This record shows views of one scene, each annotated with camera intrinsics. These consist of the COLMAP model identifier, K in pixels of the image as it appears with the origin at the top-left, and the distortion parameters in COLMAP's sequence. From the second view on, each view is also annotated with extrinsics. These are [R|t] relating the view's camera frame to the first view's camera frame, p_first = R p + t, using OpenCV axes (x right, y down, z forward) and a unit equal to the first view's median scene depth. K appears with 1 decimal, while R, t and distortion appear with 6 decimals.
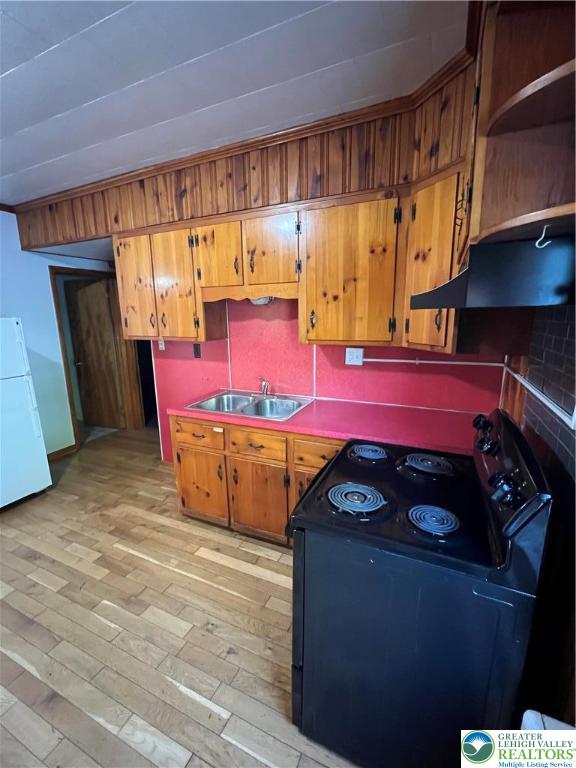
lens RADIAL K [[336.1, 0, 285.1], [0, 336.1, 383.8], [0, 0, 1]] dist [-0.004096, 0.001531]
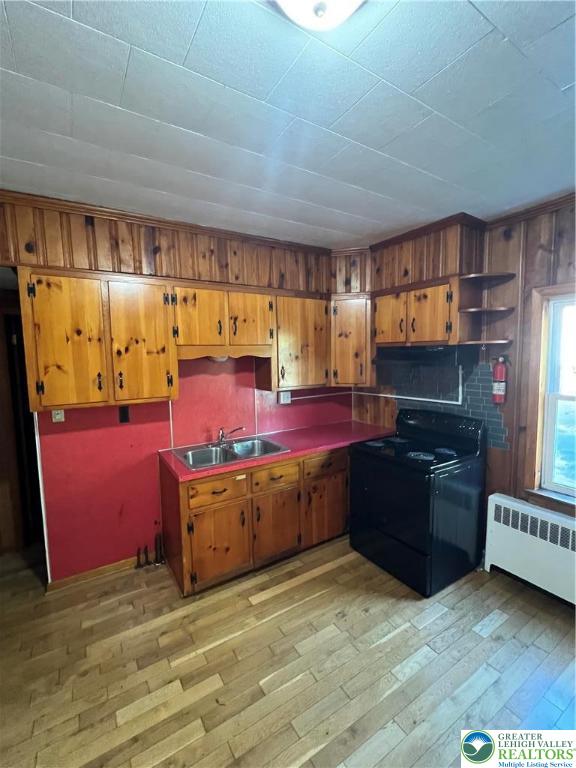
lens RADIAL K [[336.1, 0, 285.9], [0, 336.1, 383.9], [0, 0, 1]] dist [-0.004096, 0.001531]
pose [[0.541937, -0.068883, 0.837591, -0.975075], [0.183884, 0.982205, -0.038201, -0.085643], [-0.820055, 0.174722, 0.544960, 0.241684]]
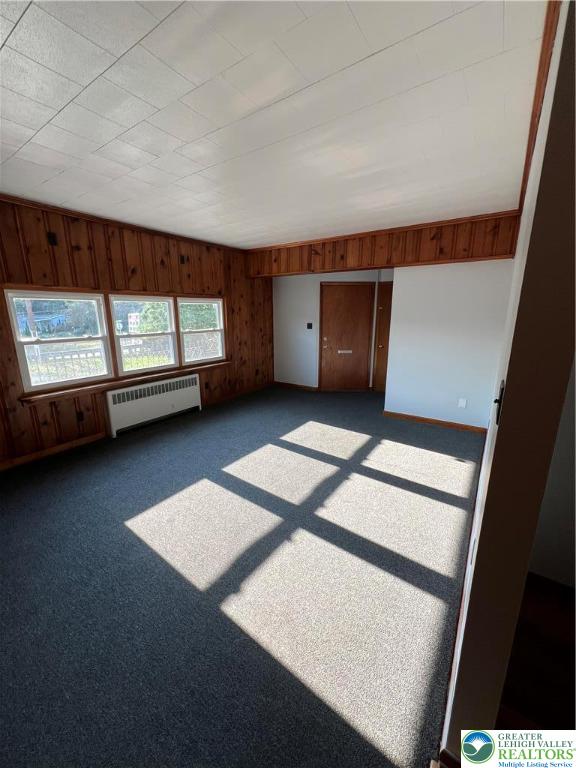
lens RADIAL K [[306.1, 0, 285.5], [0, 306.1, 384.5], [0, 0, 1]] dist [-0.001612, 0.000008]
pose [[-0.984108, -0.025271, 0.175766, -0.954247], [0.051689, 0.906192, 0.419696, -0.322198], [-0.169884, 0.422111, -0.890484, 1.620726]]
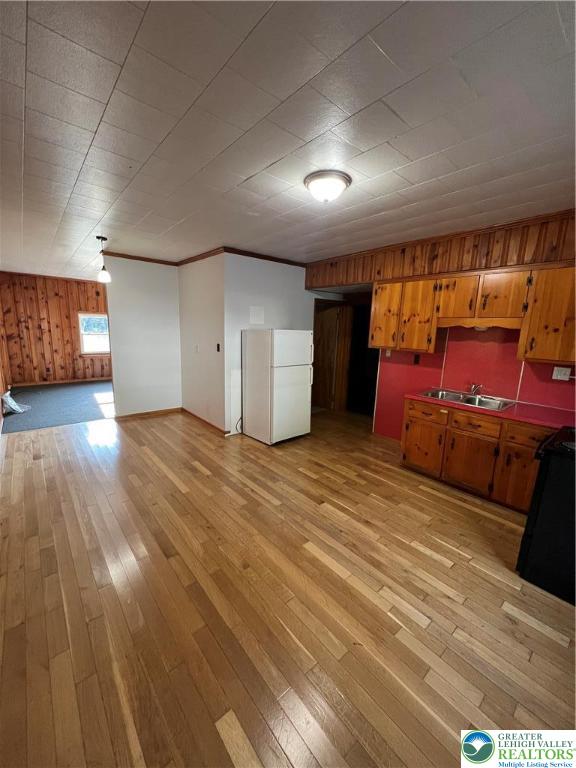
lens RADIAL K [[306.1, 0, 286.1], [0, 306.1, 384.2], [0, 0, 1]] dist [-0.001612, 0.000008]
pose [[0.907511, 0.121564, -0.402051, -0.299833], [-0.132185, 0.991224, 0.001338, 0.105590], [0.398685, 0.051931, 0.915616, -0.554317]]
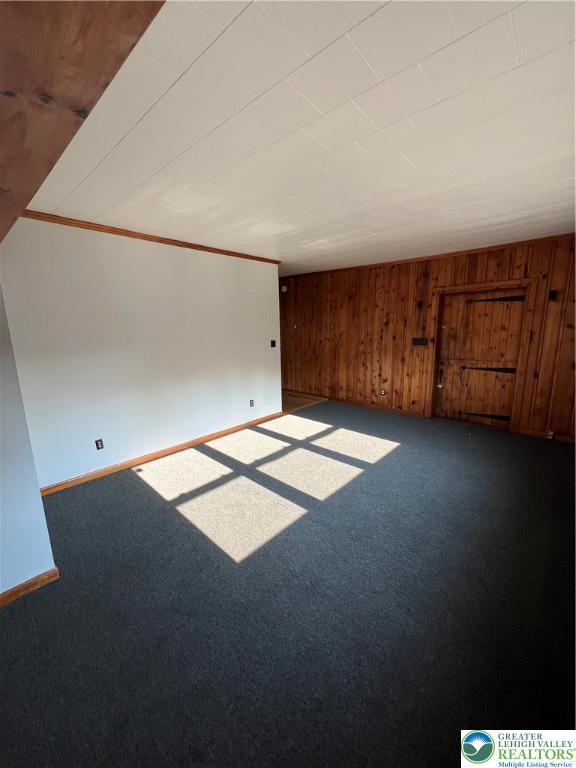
lens RADIAL K [[306.1, 0, 285.7], [0, 306.1, 383.3], [0, 0, 1]] dist [-0.001612, 0.000008]
pose [[0.954340, 0.045416, -0.295250, -0.403368], [-0.051380, 0.998601, -0.012471, 0.181301], [0.294271, 0.027071, 0.955339, -0.844610]]
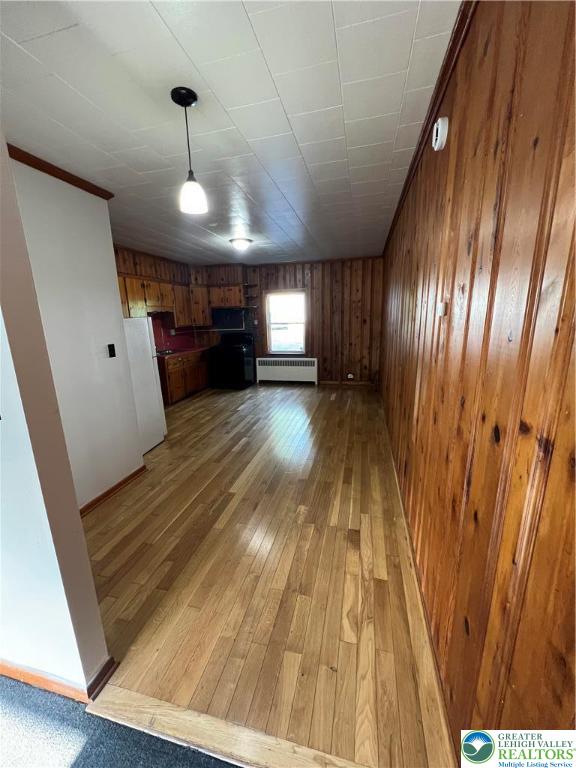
lens RADIAL K [[306.1, 0, 285.7], [0, 306.1, 385.5], [0, 0, 1]] dist [-0.001612, 0.000008]
pose [[-0.192691, -0.199583, 0.960748, -2.741224], [0.231448, 0.942227, 0.242156, -0.063392], [-0.953573, 0.269025, -0.135365, 0.560170]]
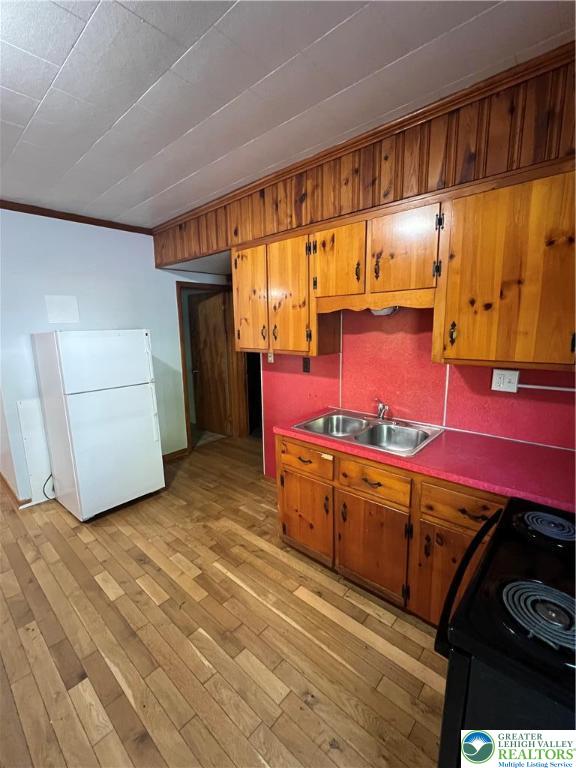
lens RADIAL K [[336.1, 0, 285.3], [0, 336.1, 384.6], [0, 0, 1]] dist [-0.004096, 0.001531]
pose [[0.956274, 0.050013, -0.288165, -0.058383], [-0.057551, 0.998185, -0.017742, -0.030267], [0.286755, 0.033550, 0.957416, 0.112806]]
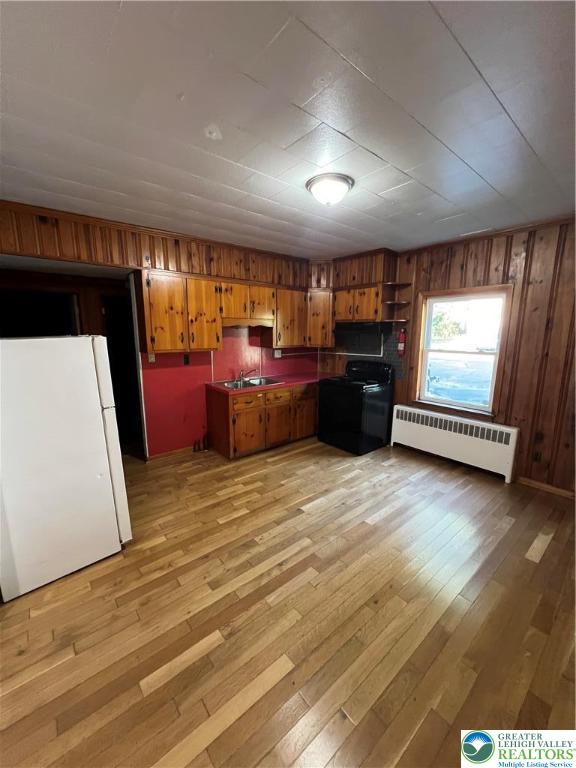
lens RADIAL K [[306.1, 0, 285.2], [0, 306.1, 384.0], [0, 0, 1]] dist [-0.001612, 0.000008]
pose [[0.429259, -0.137649, 0.892631, -1.614966], [0.177315, 0.981929, 0.066150, -0.012037], [-0.885605, 0.129881, 0.445909, 0.103629]]
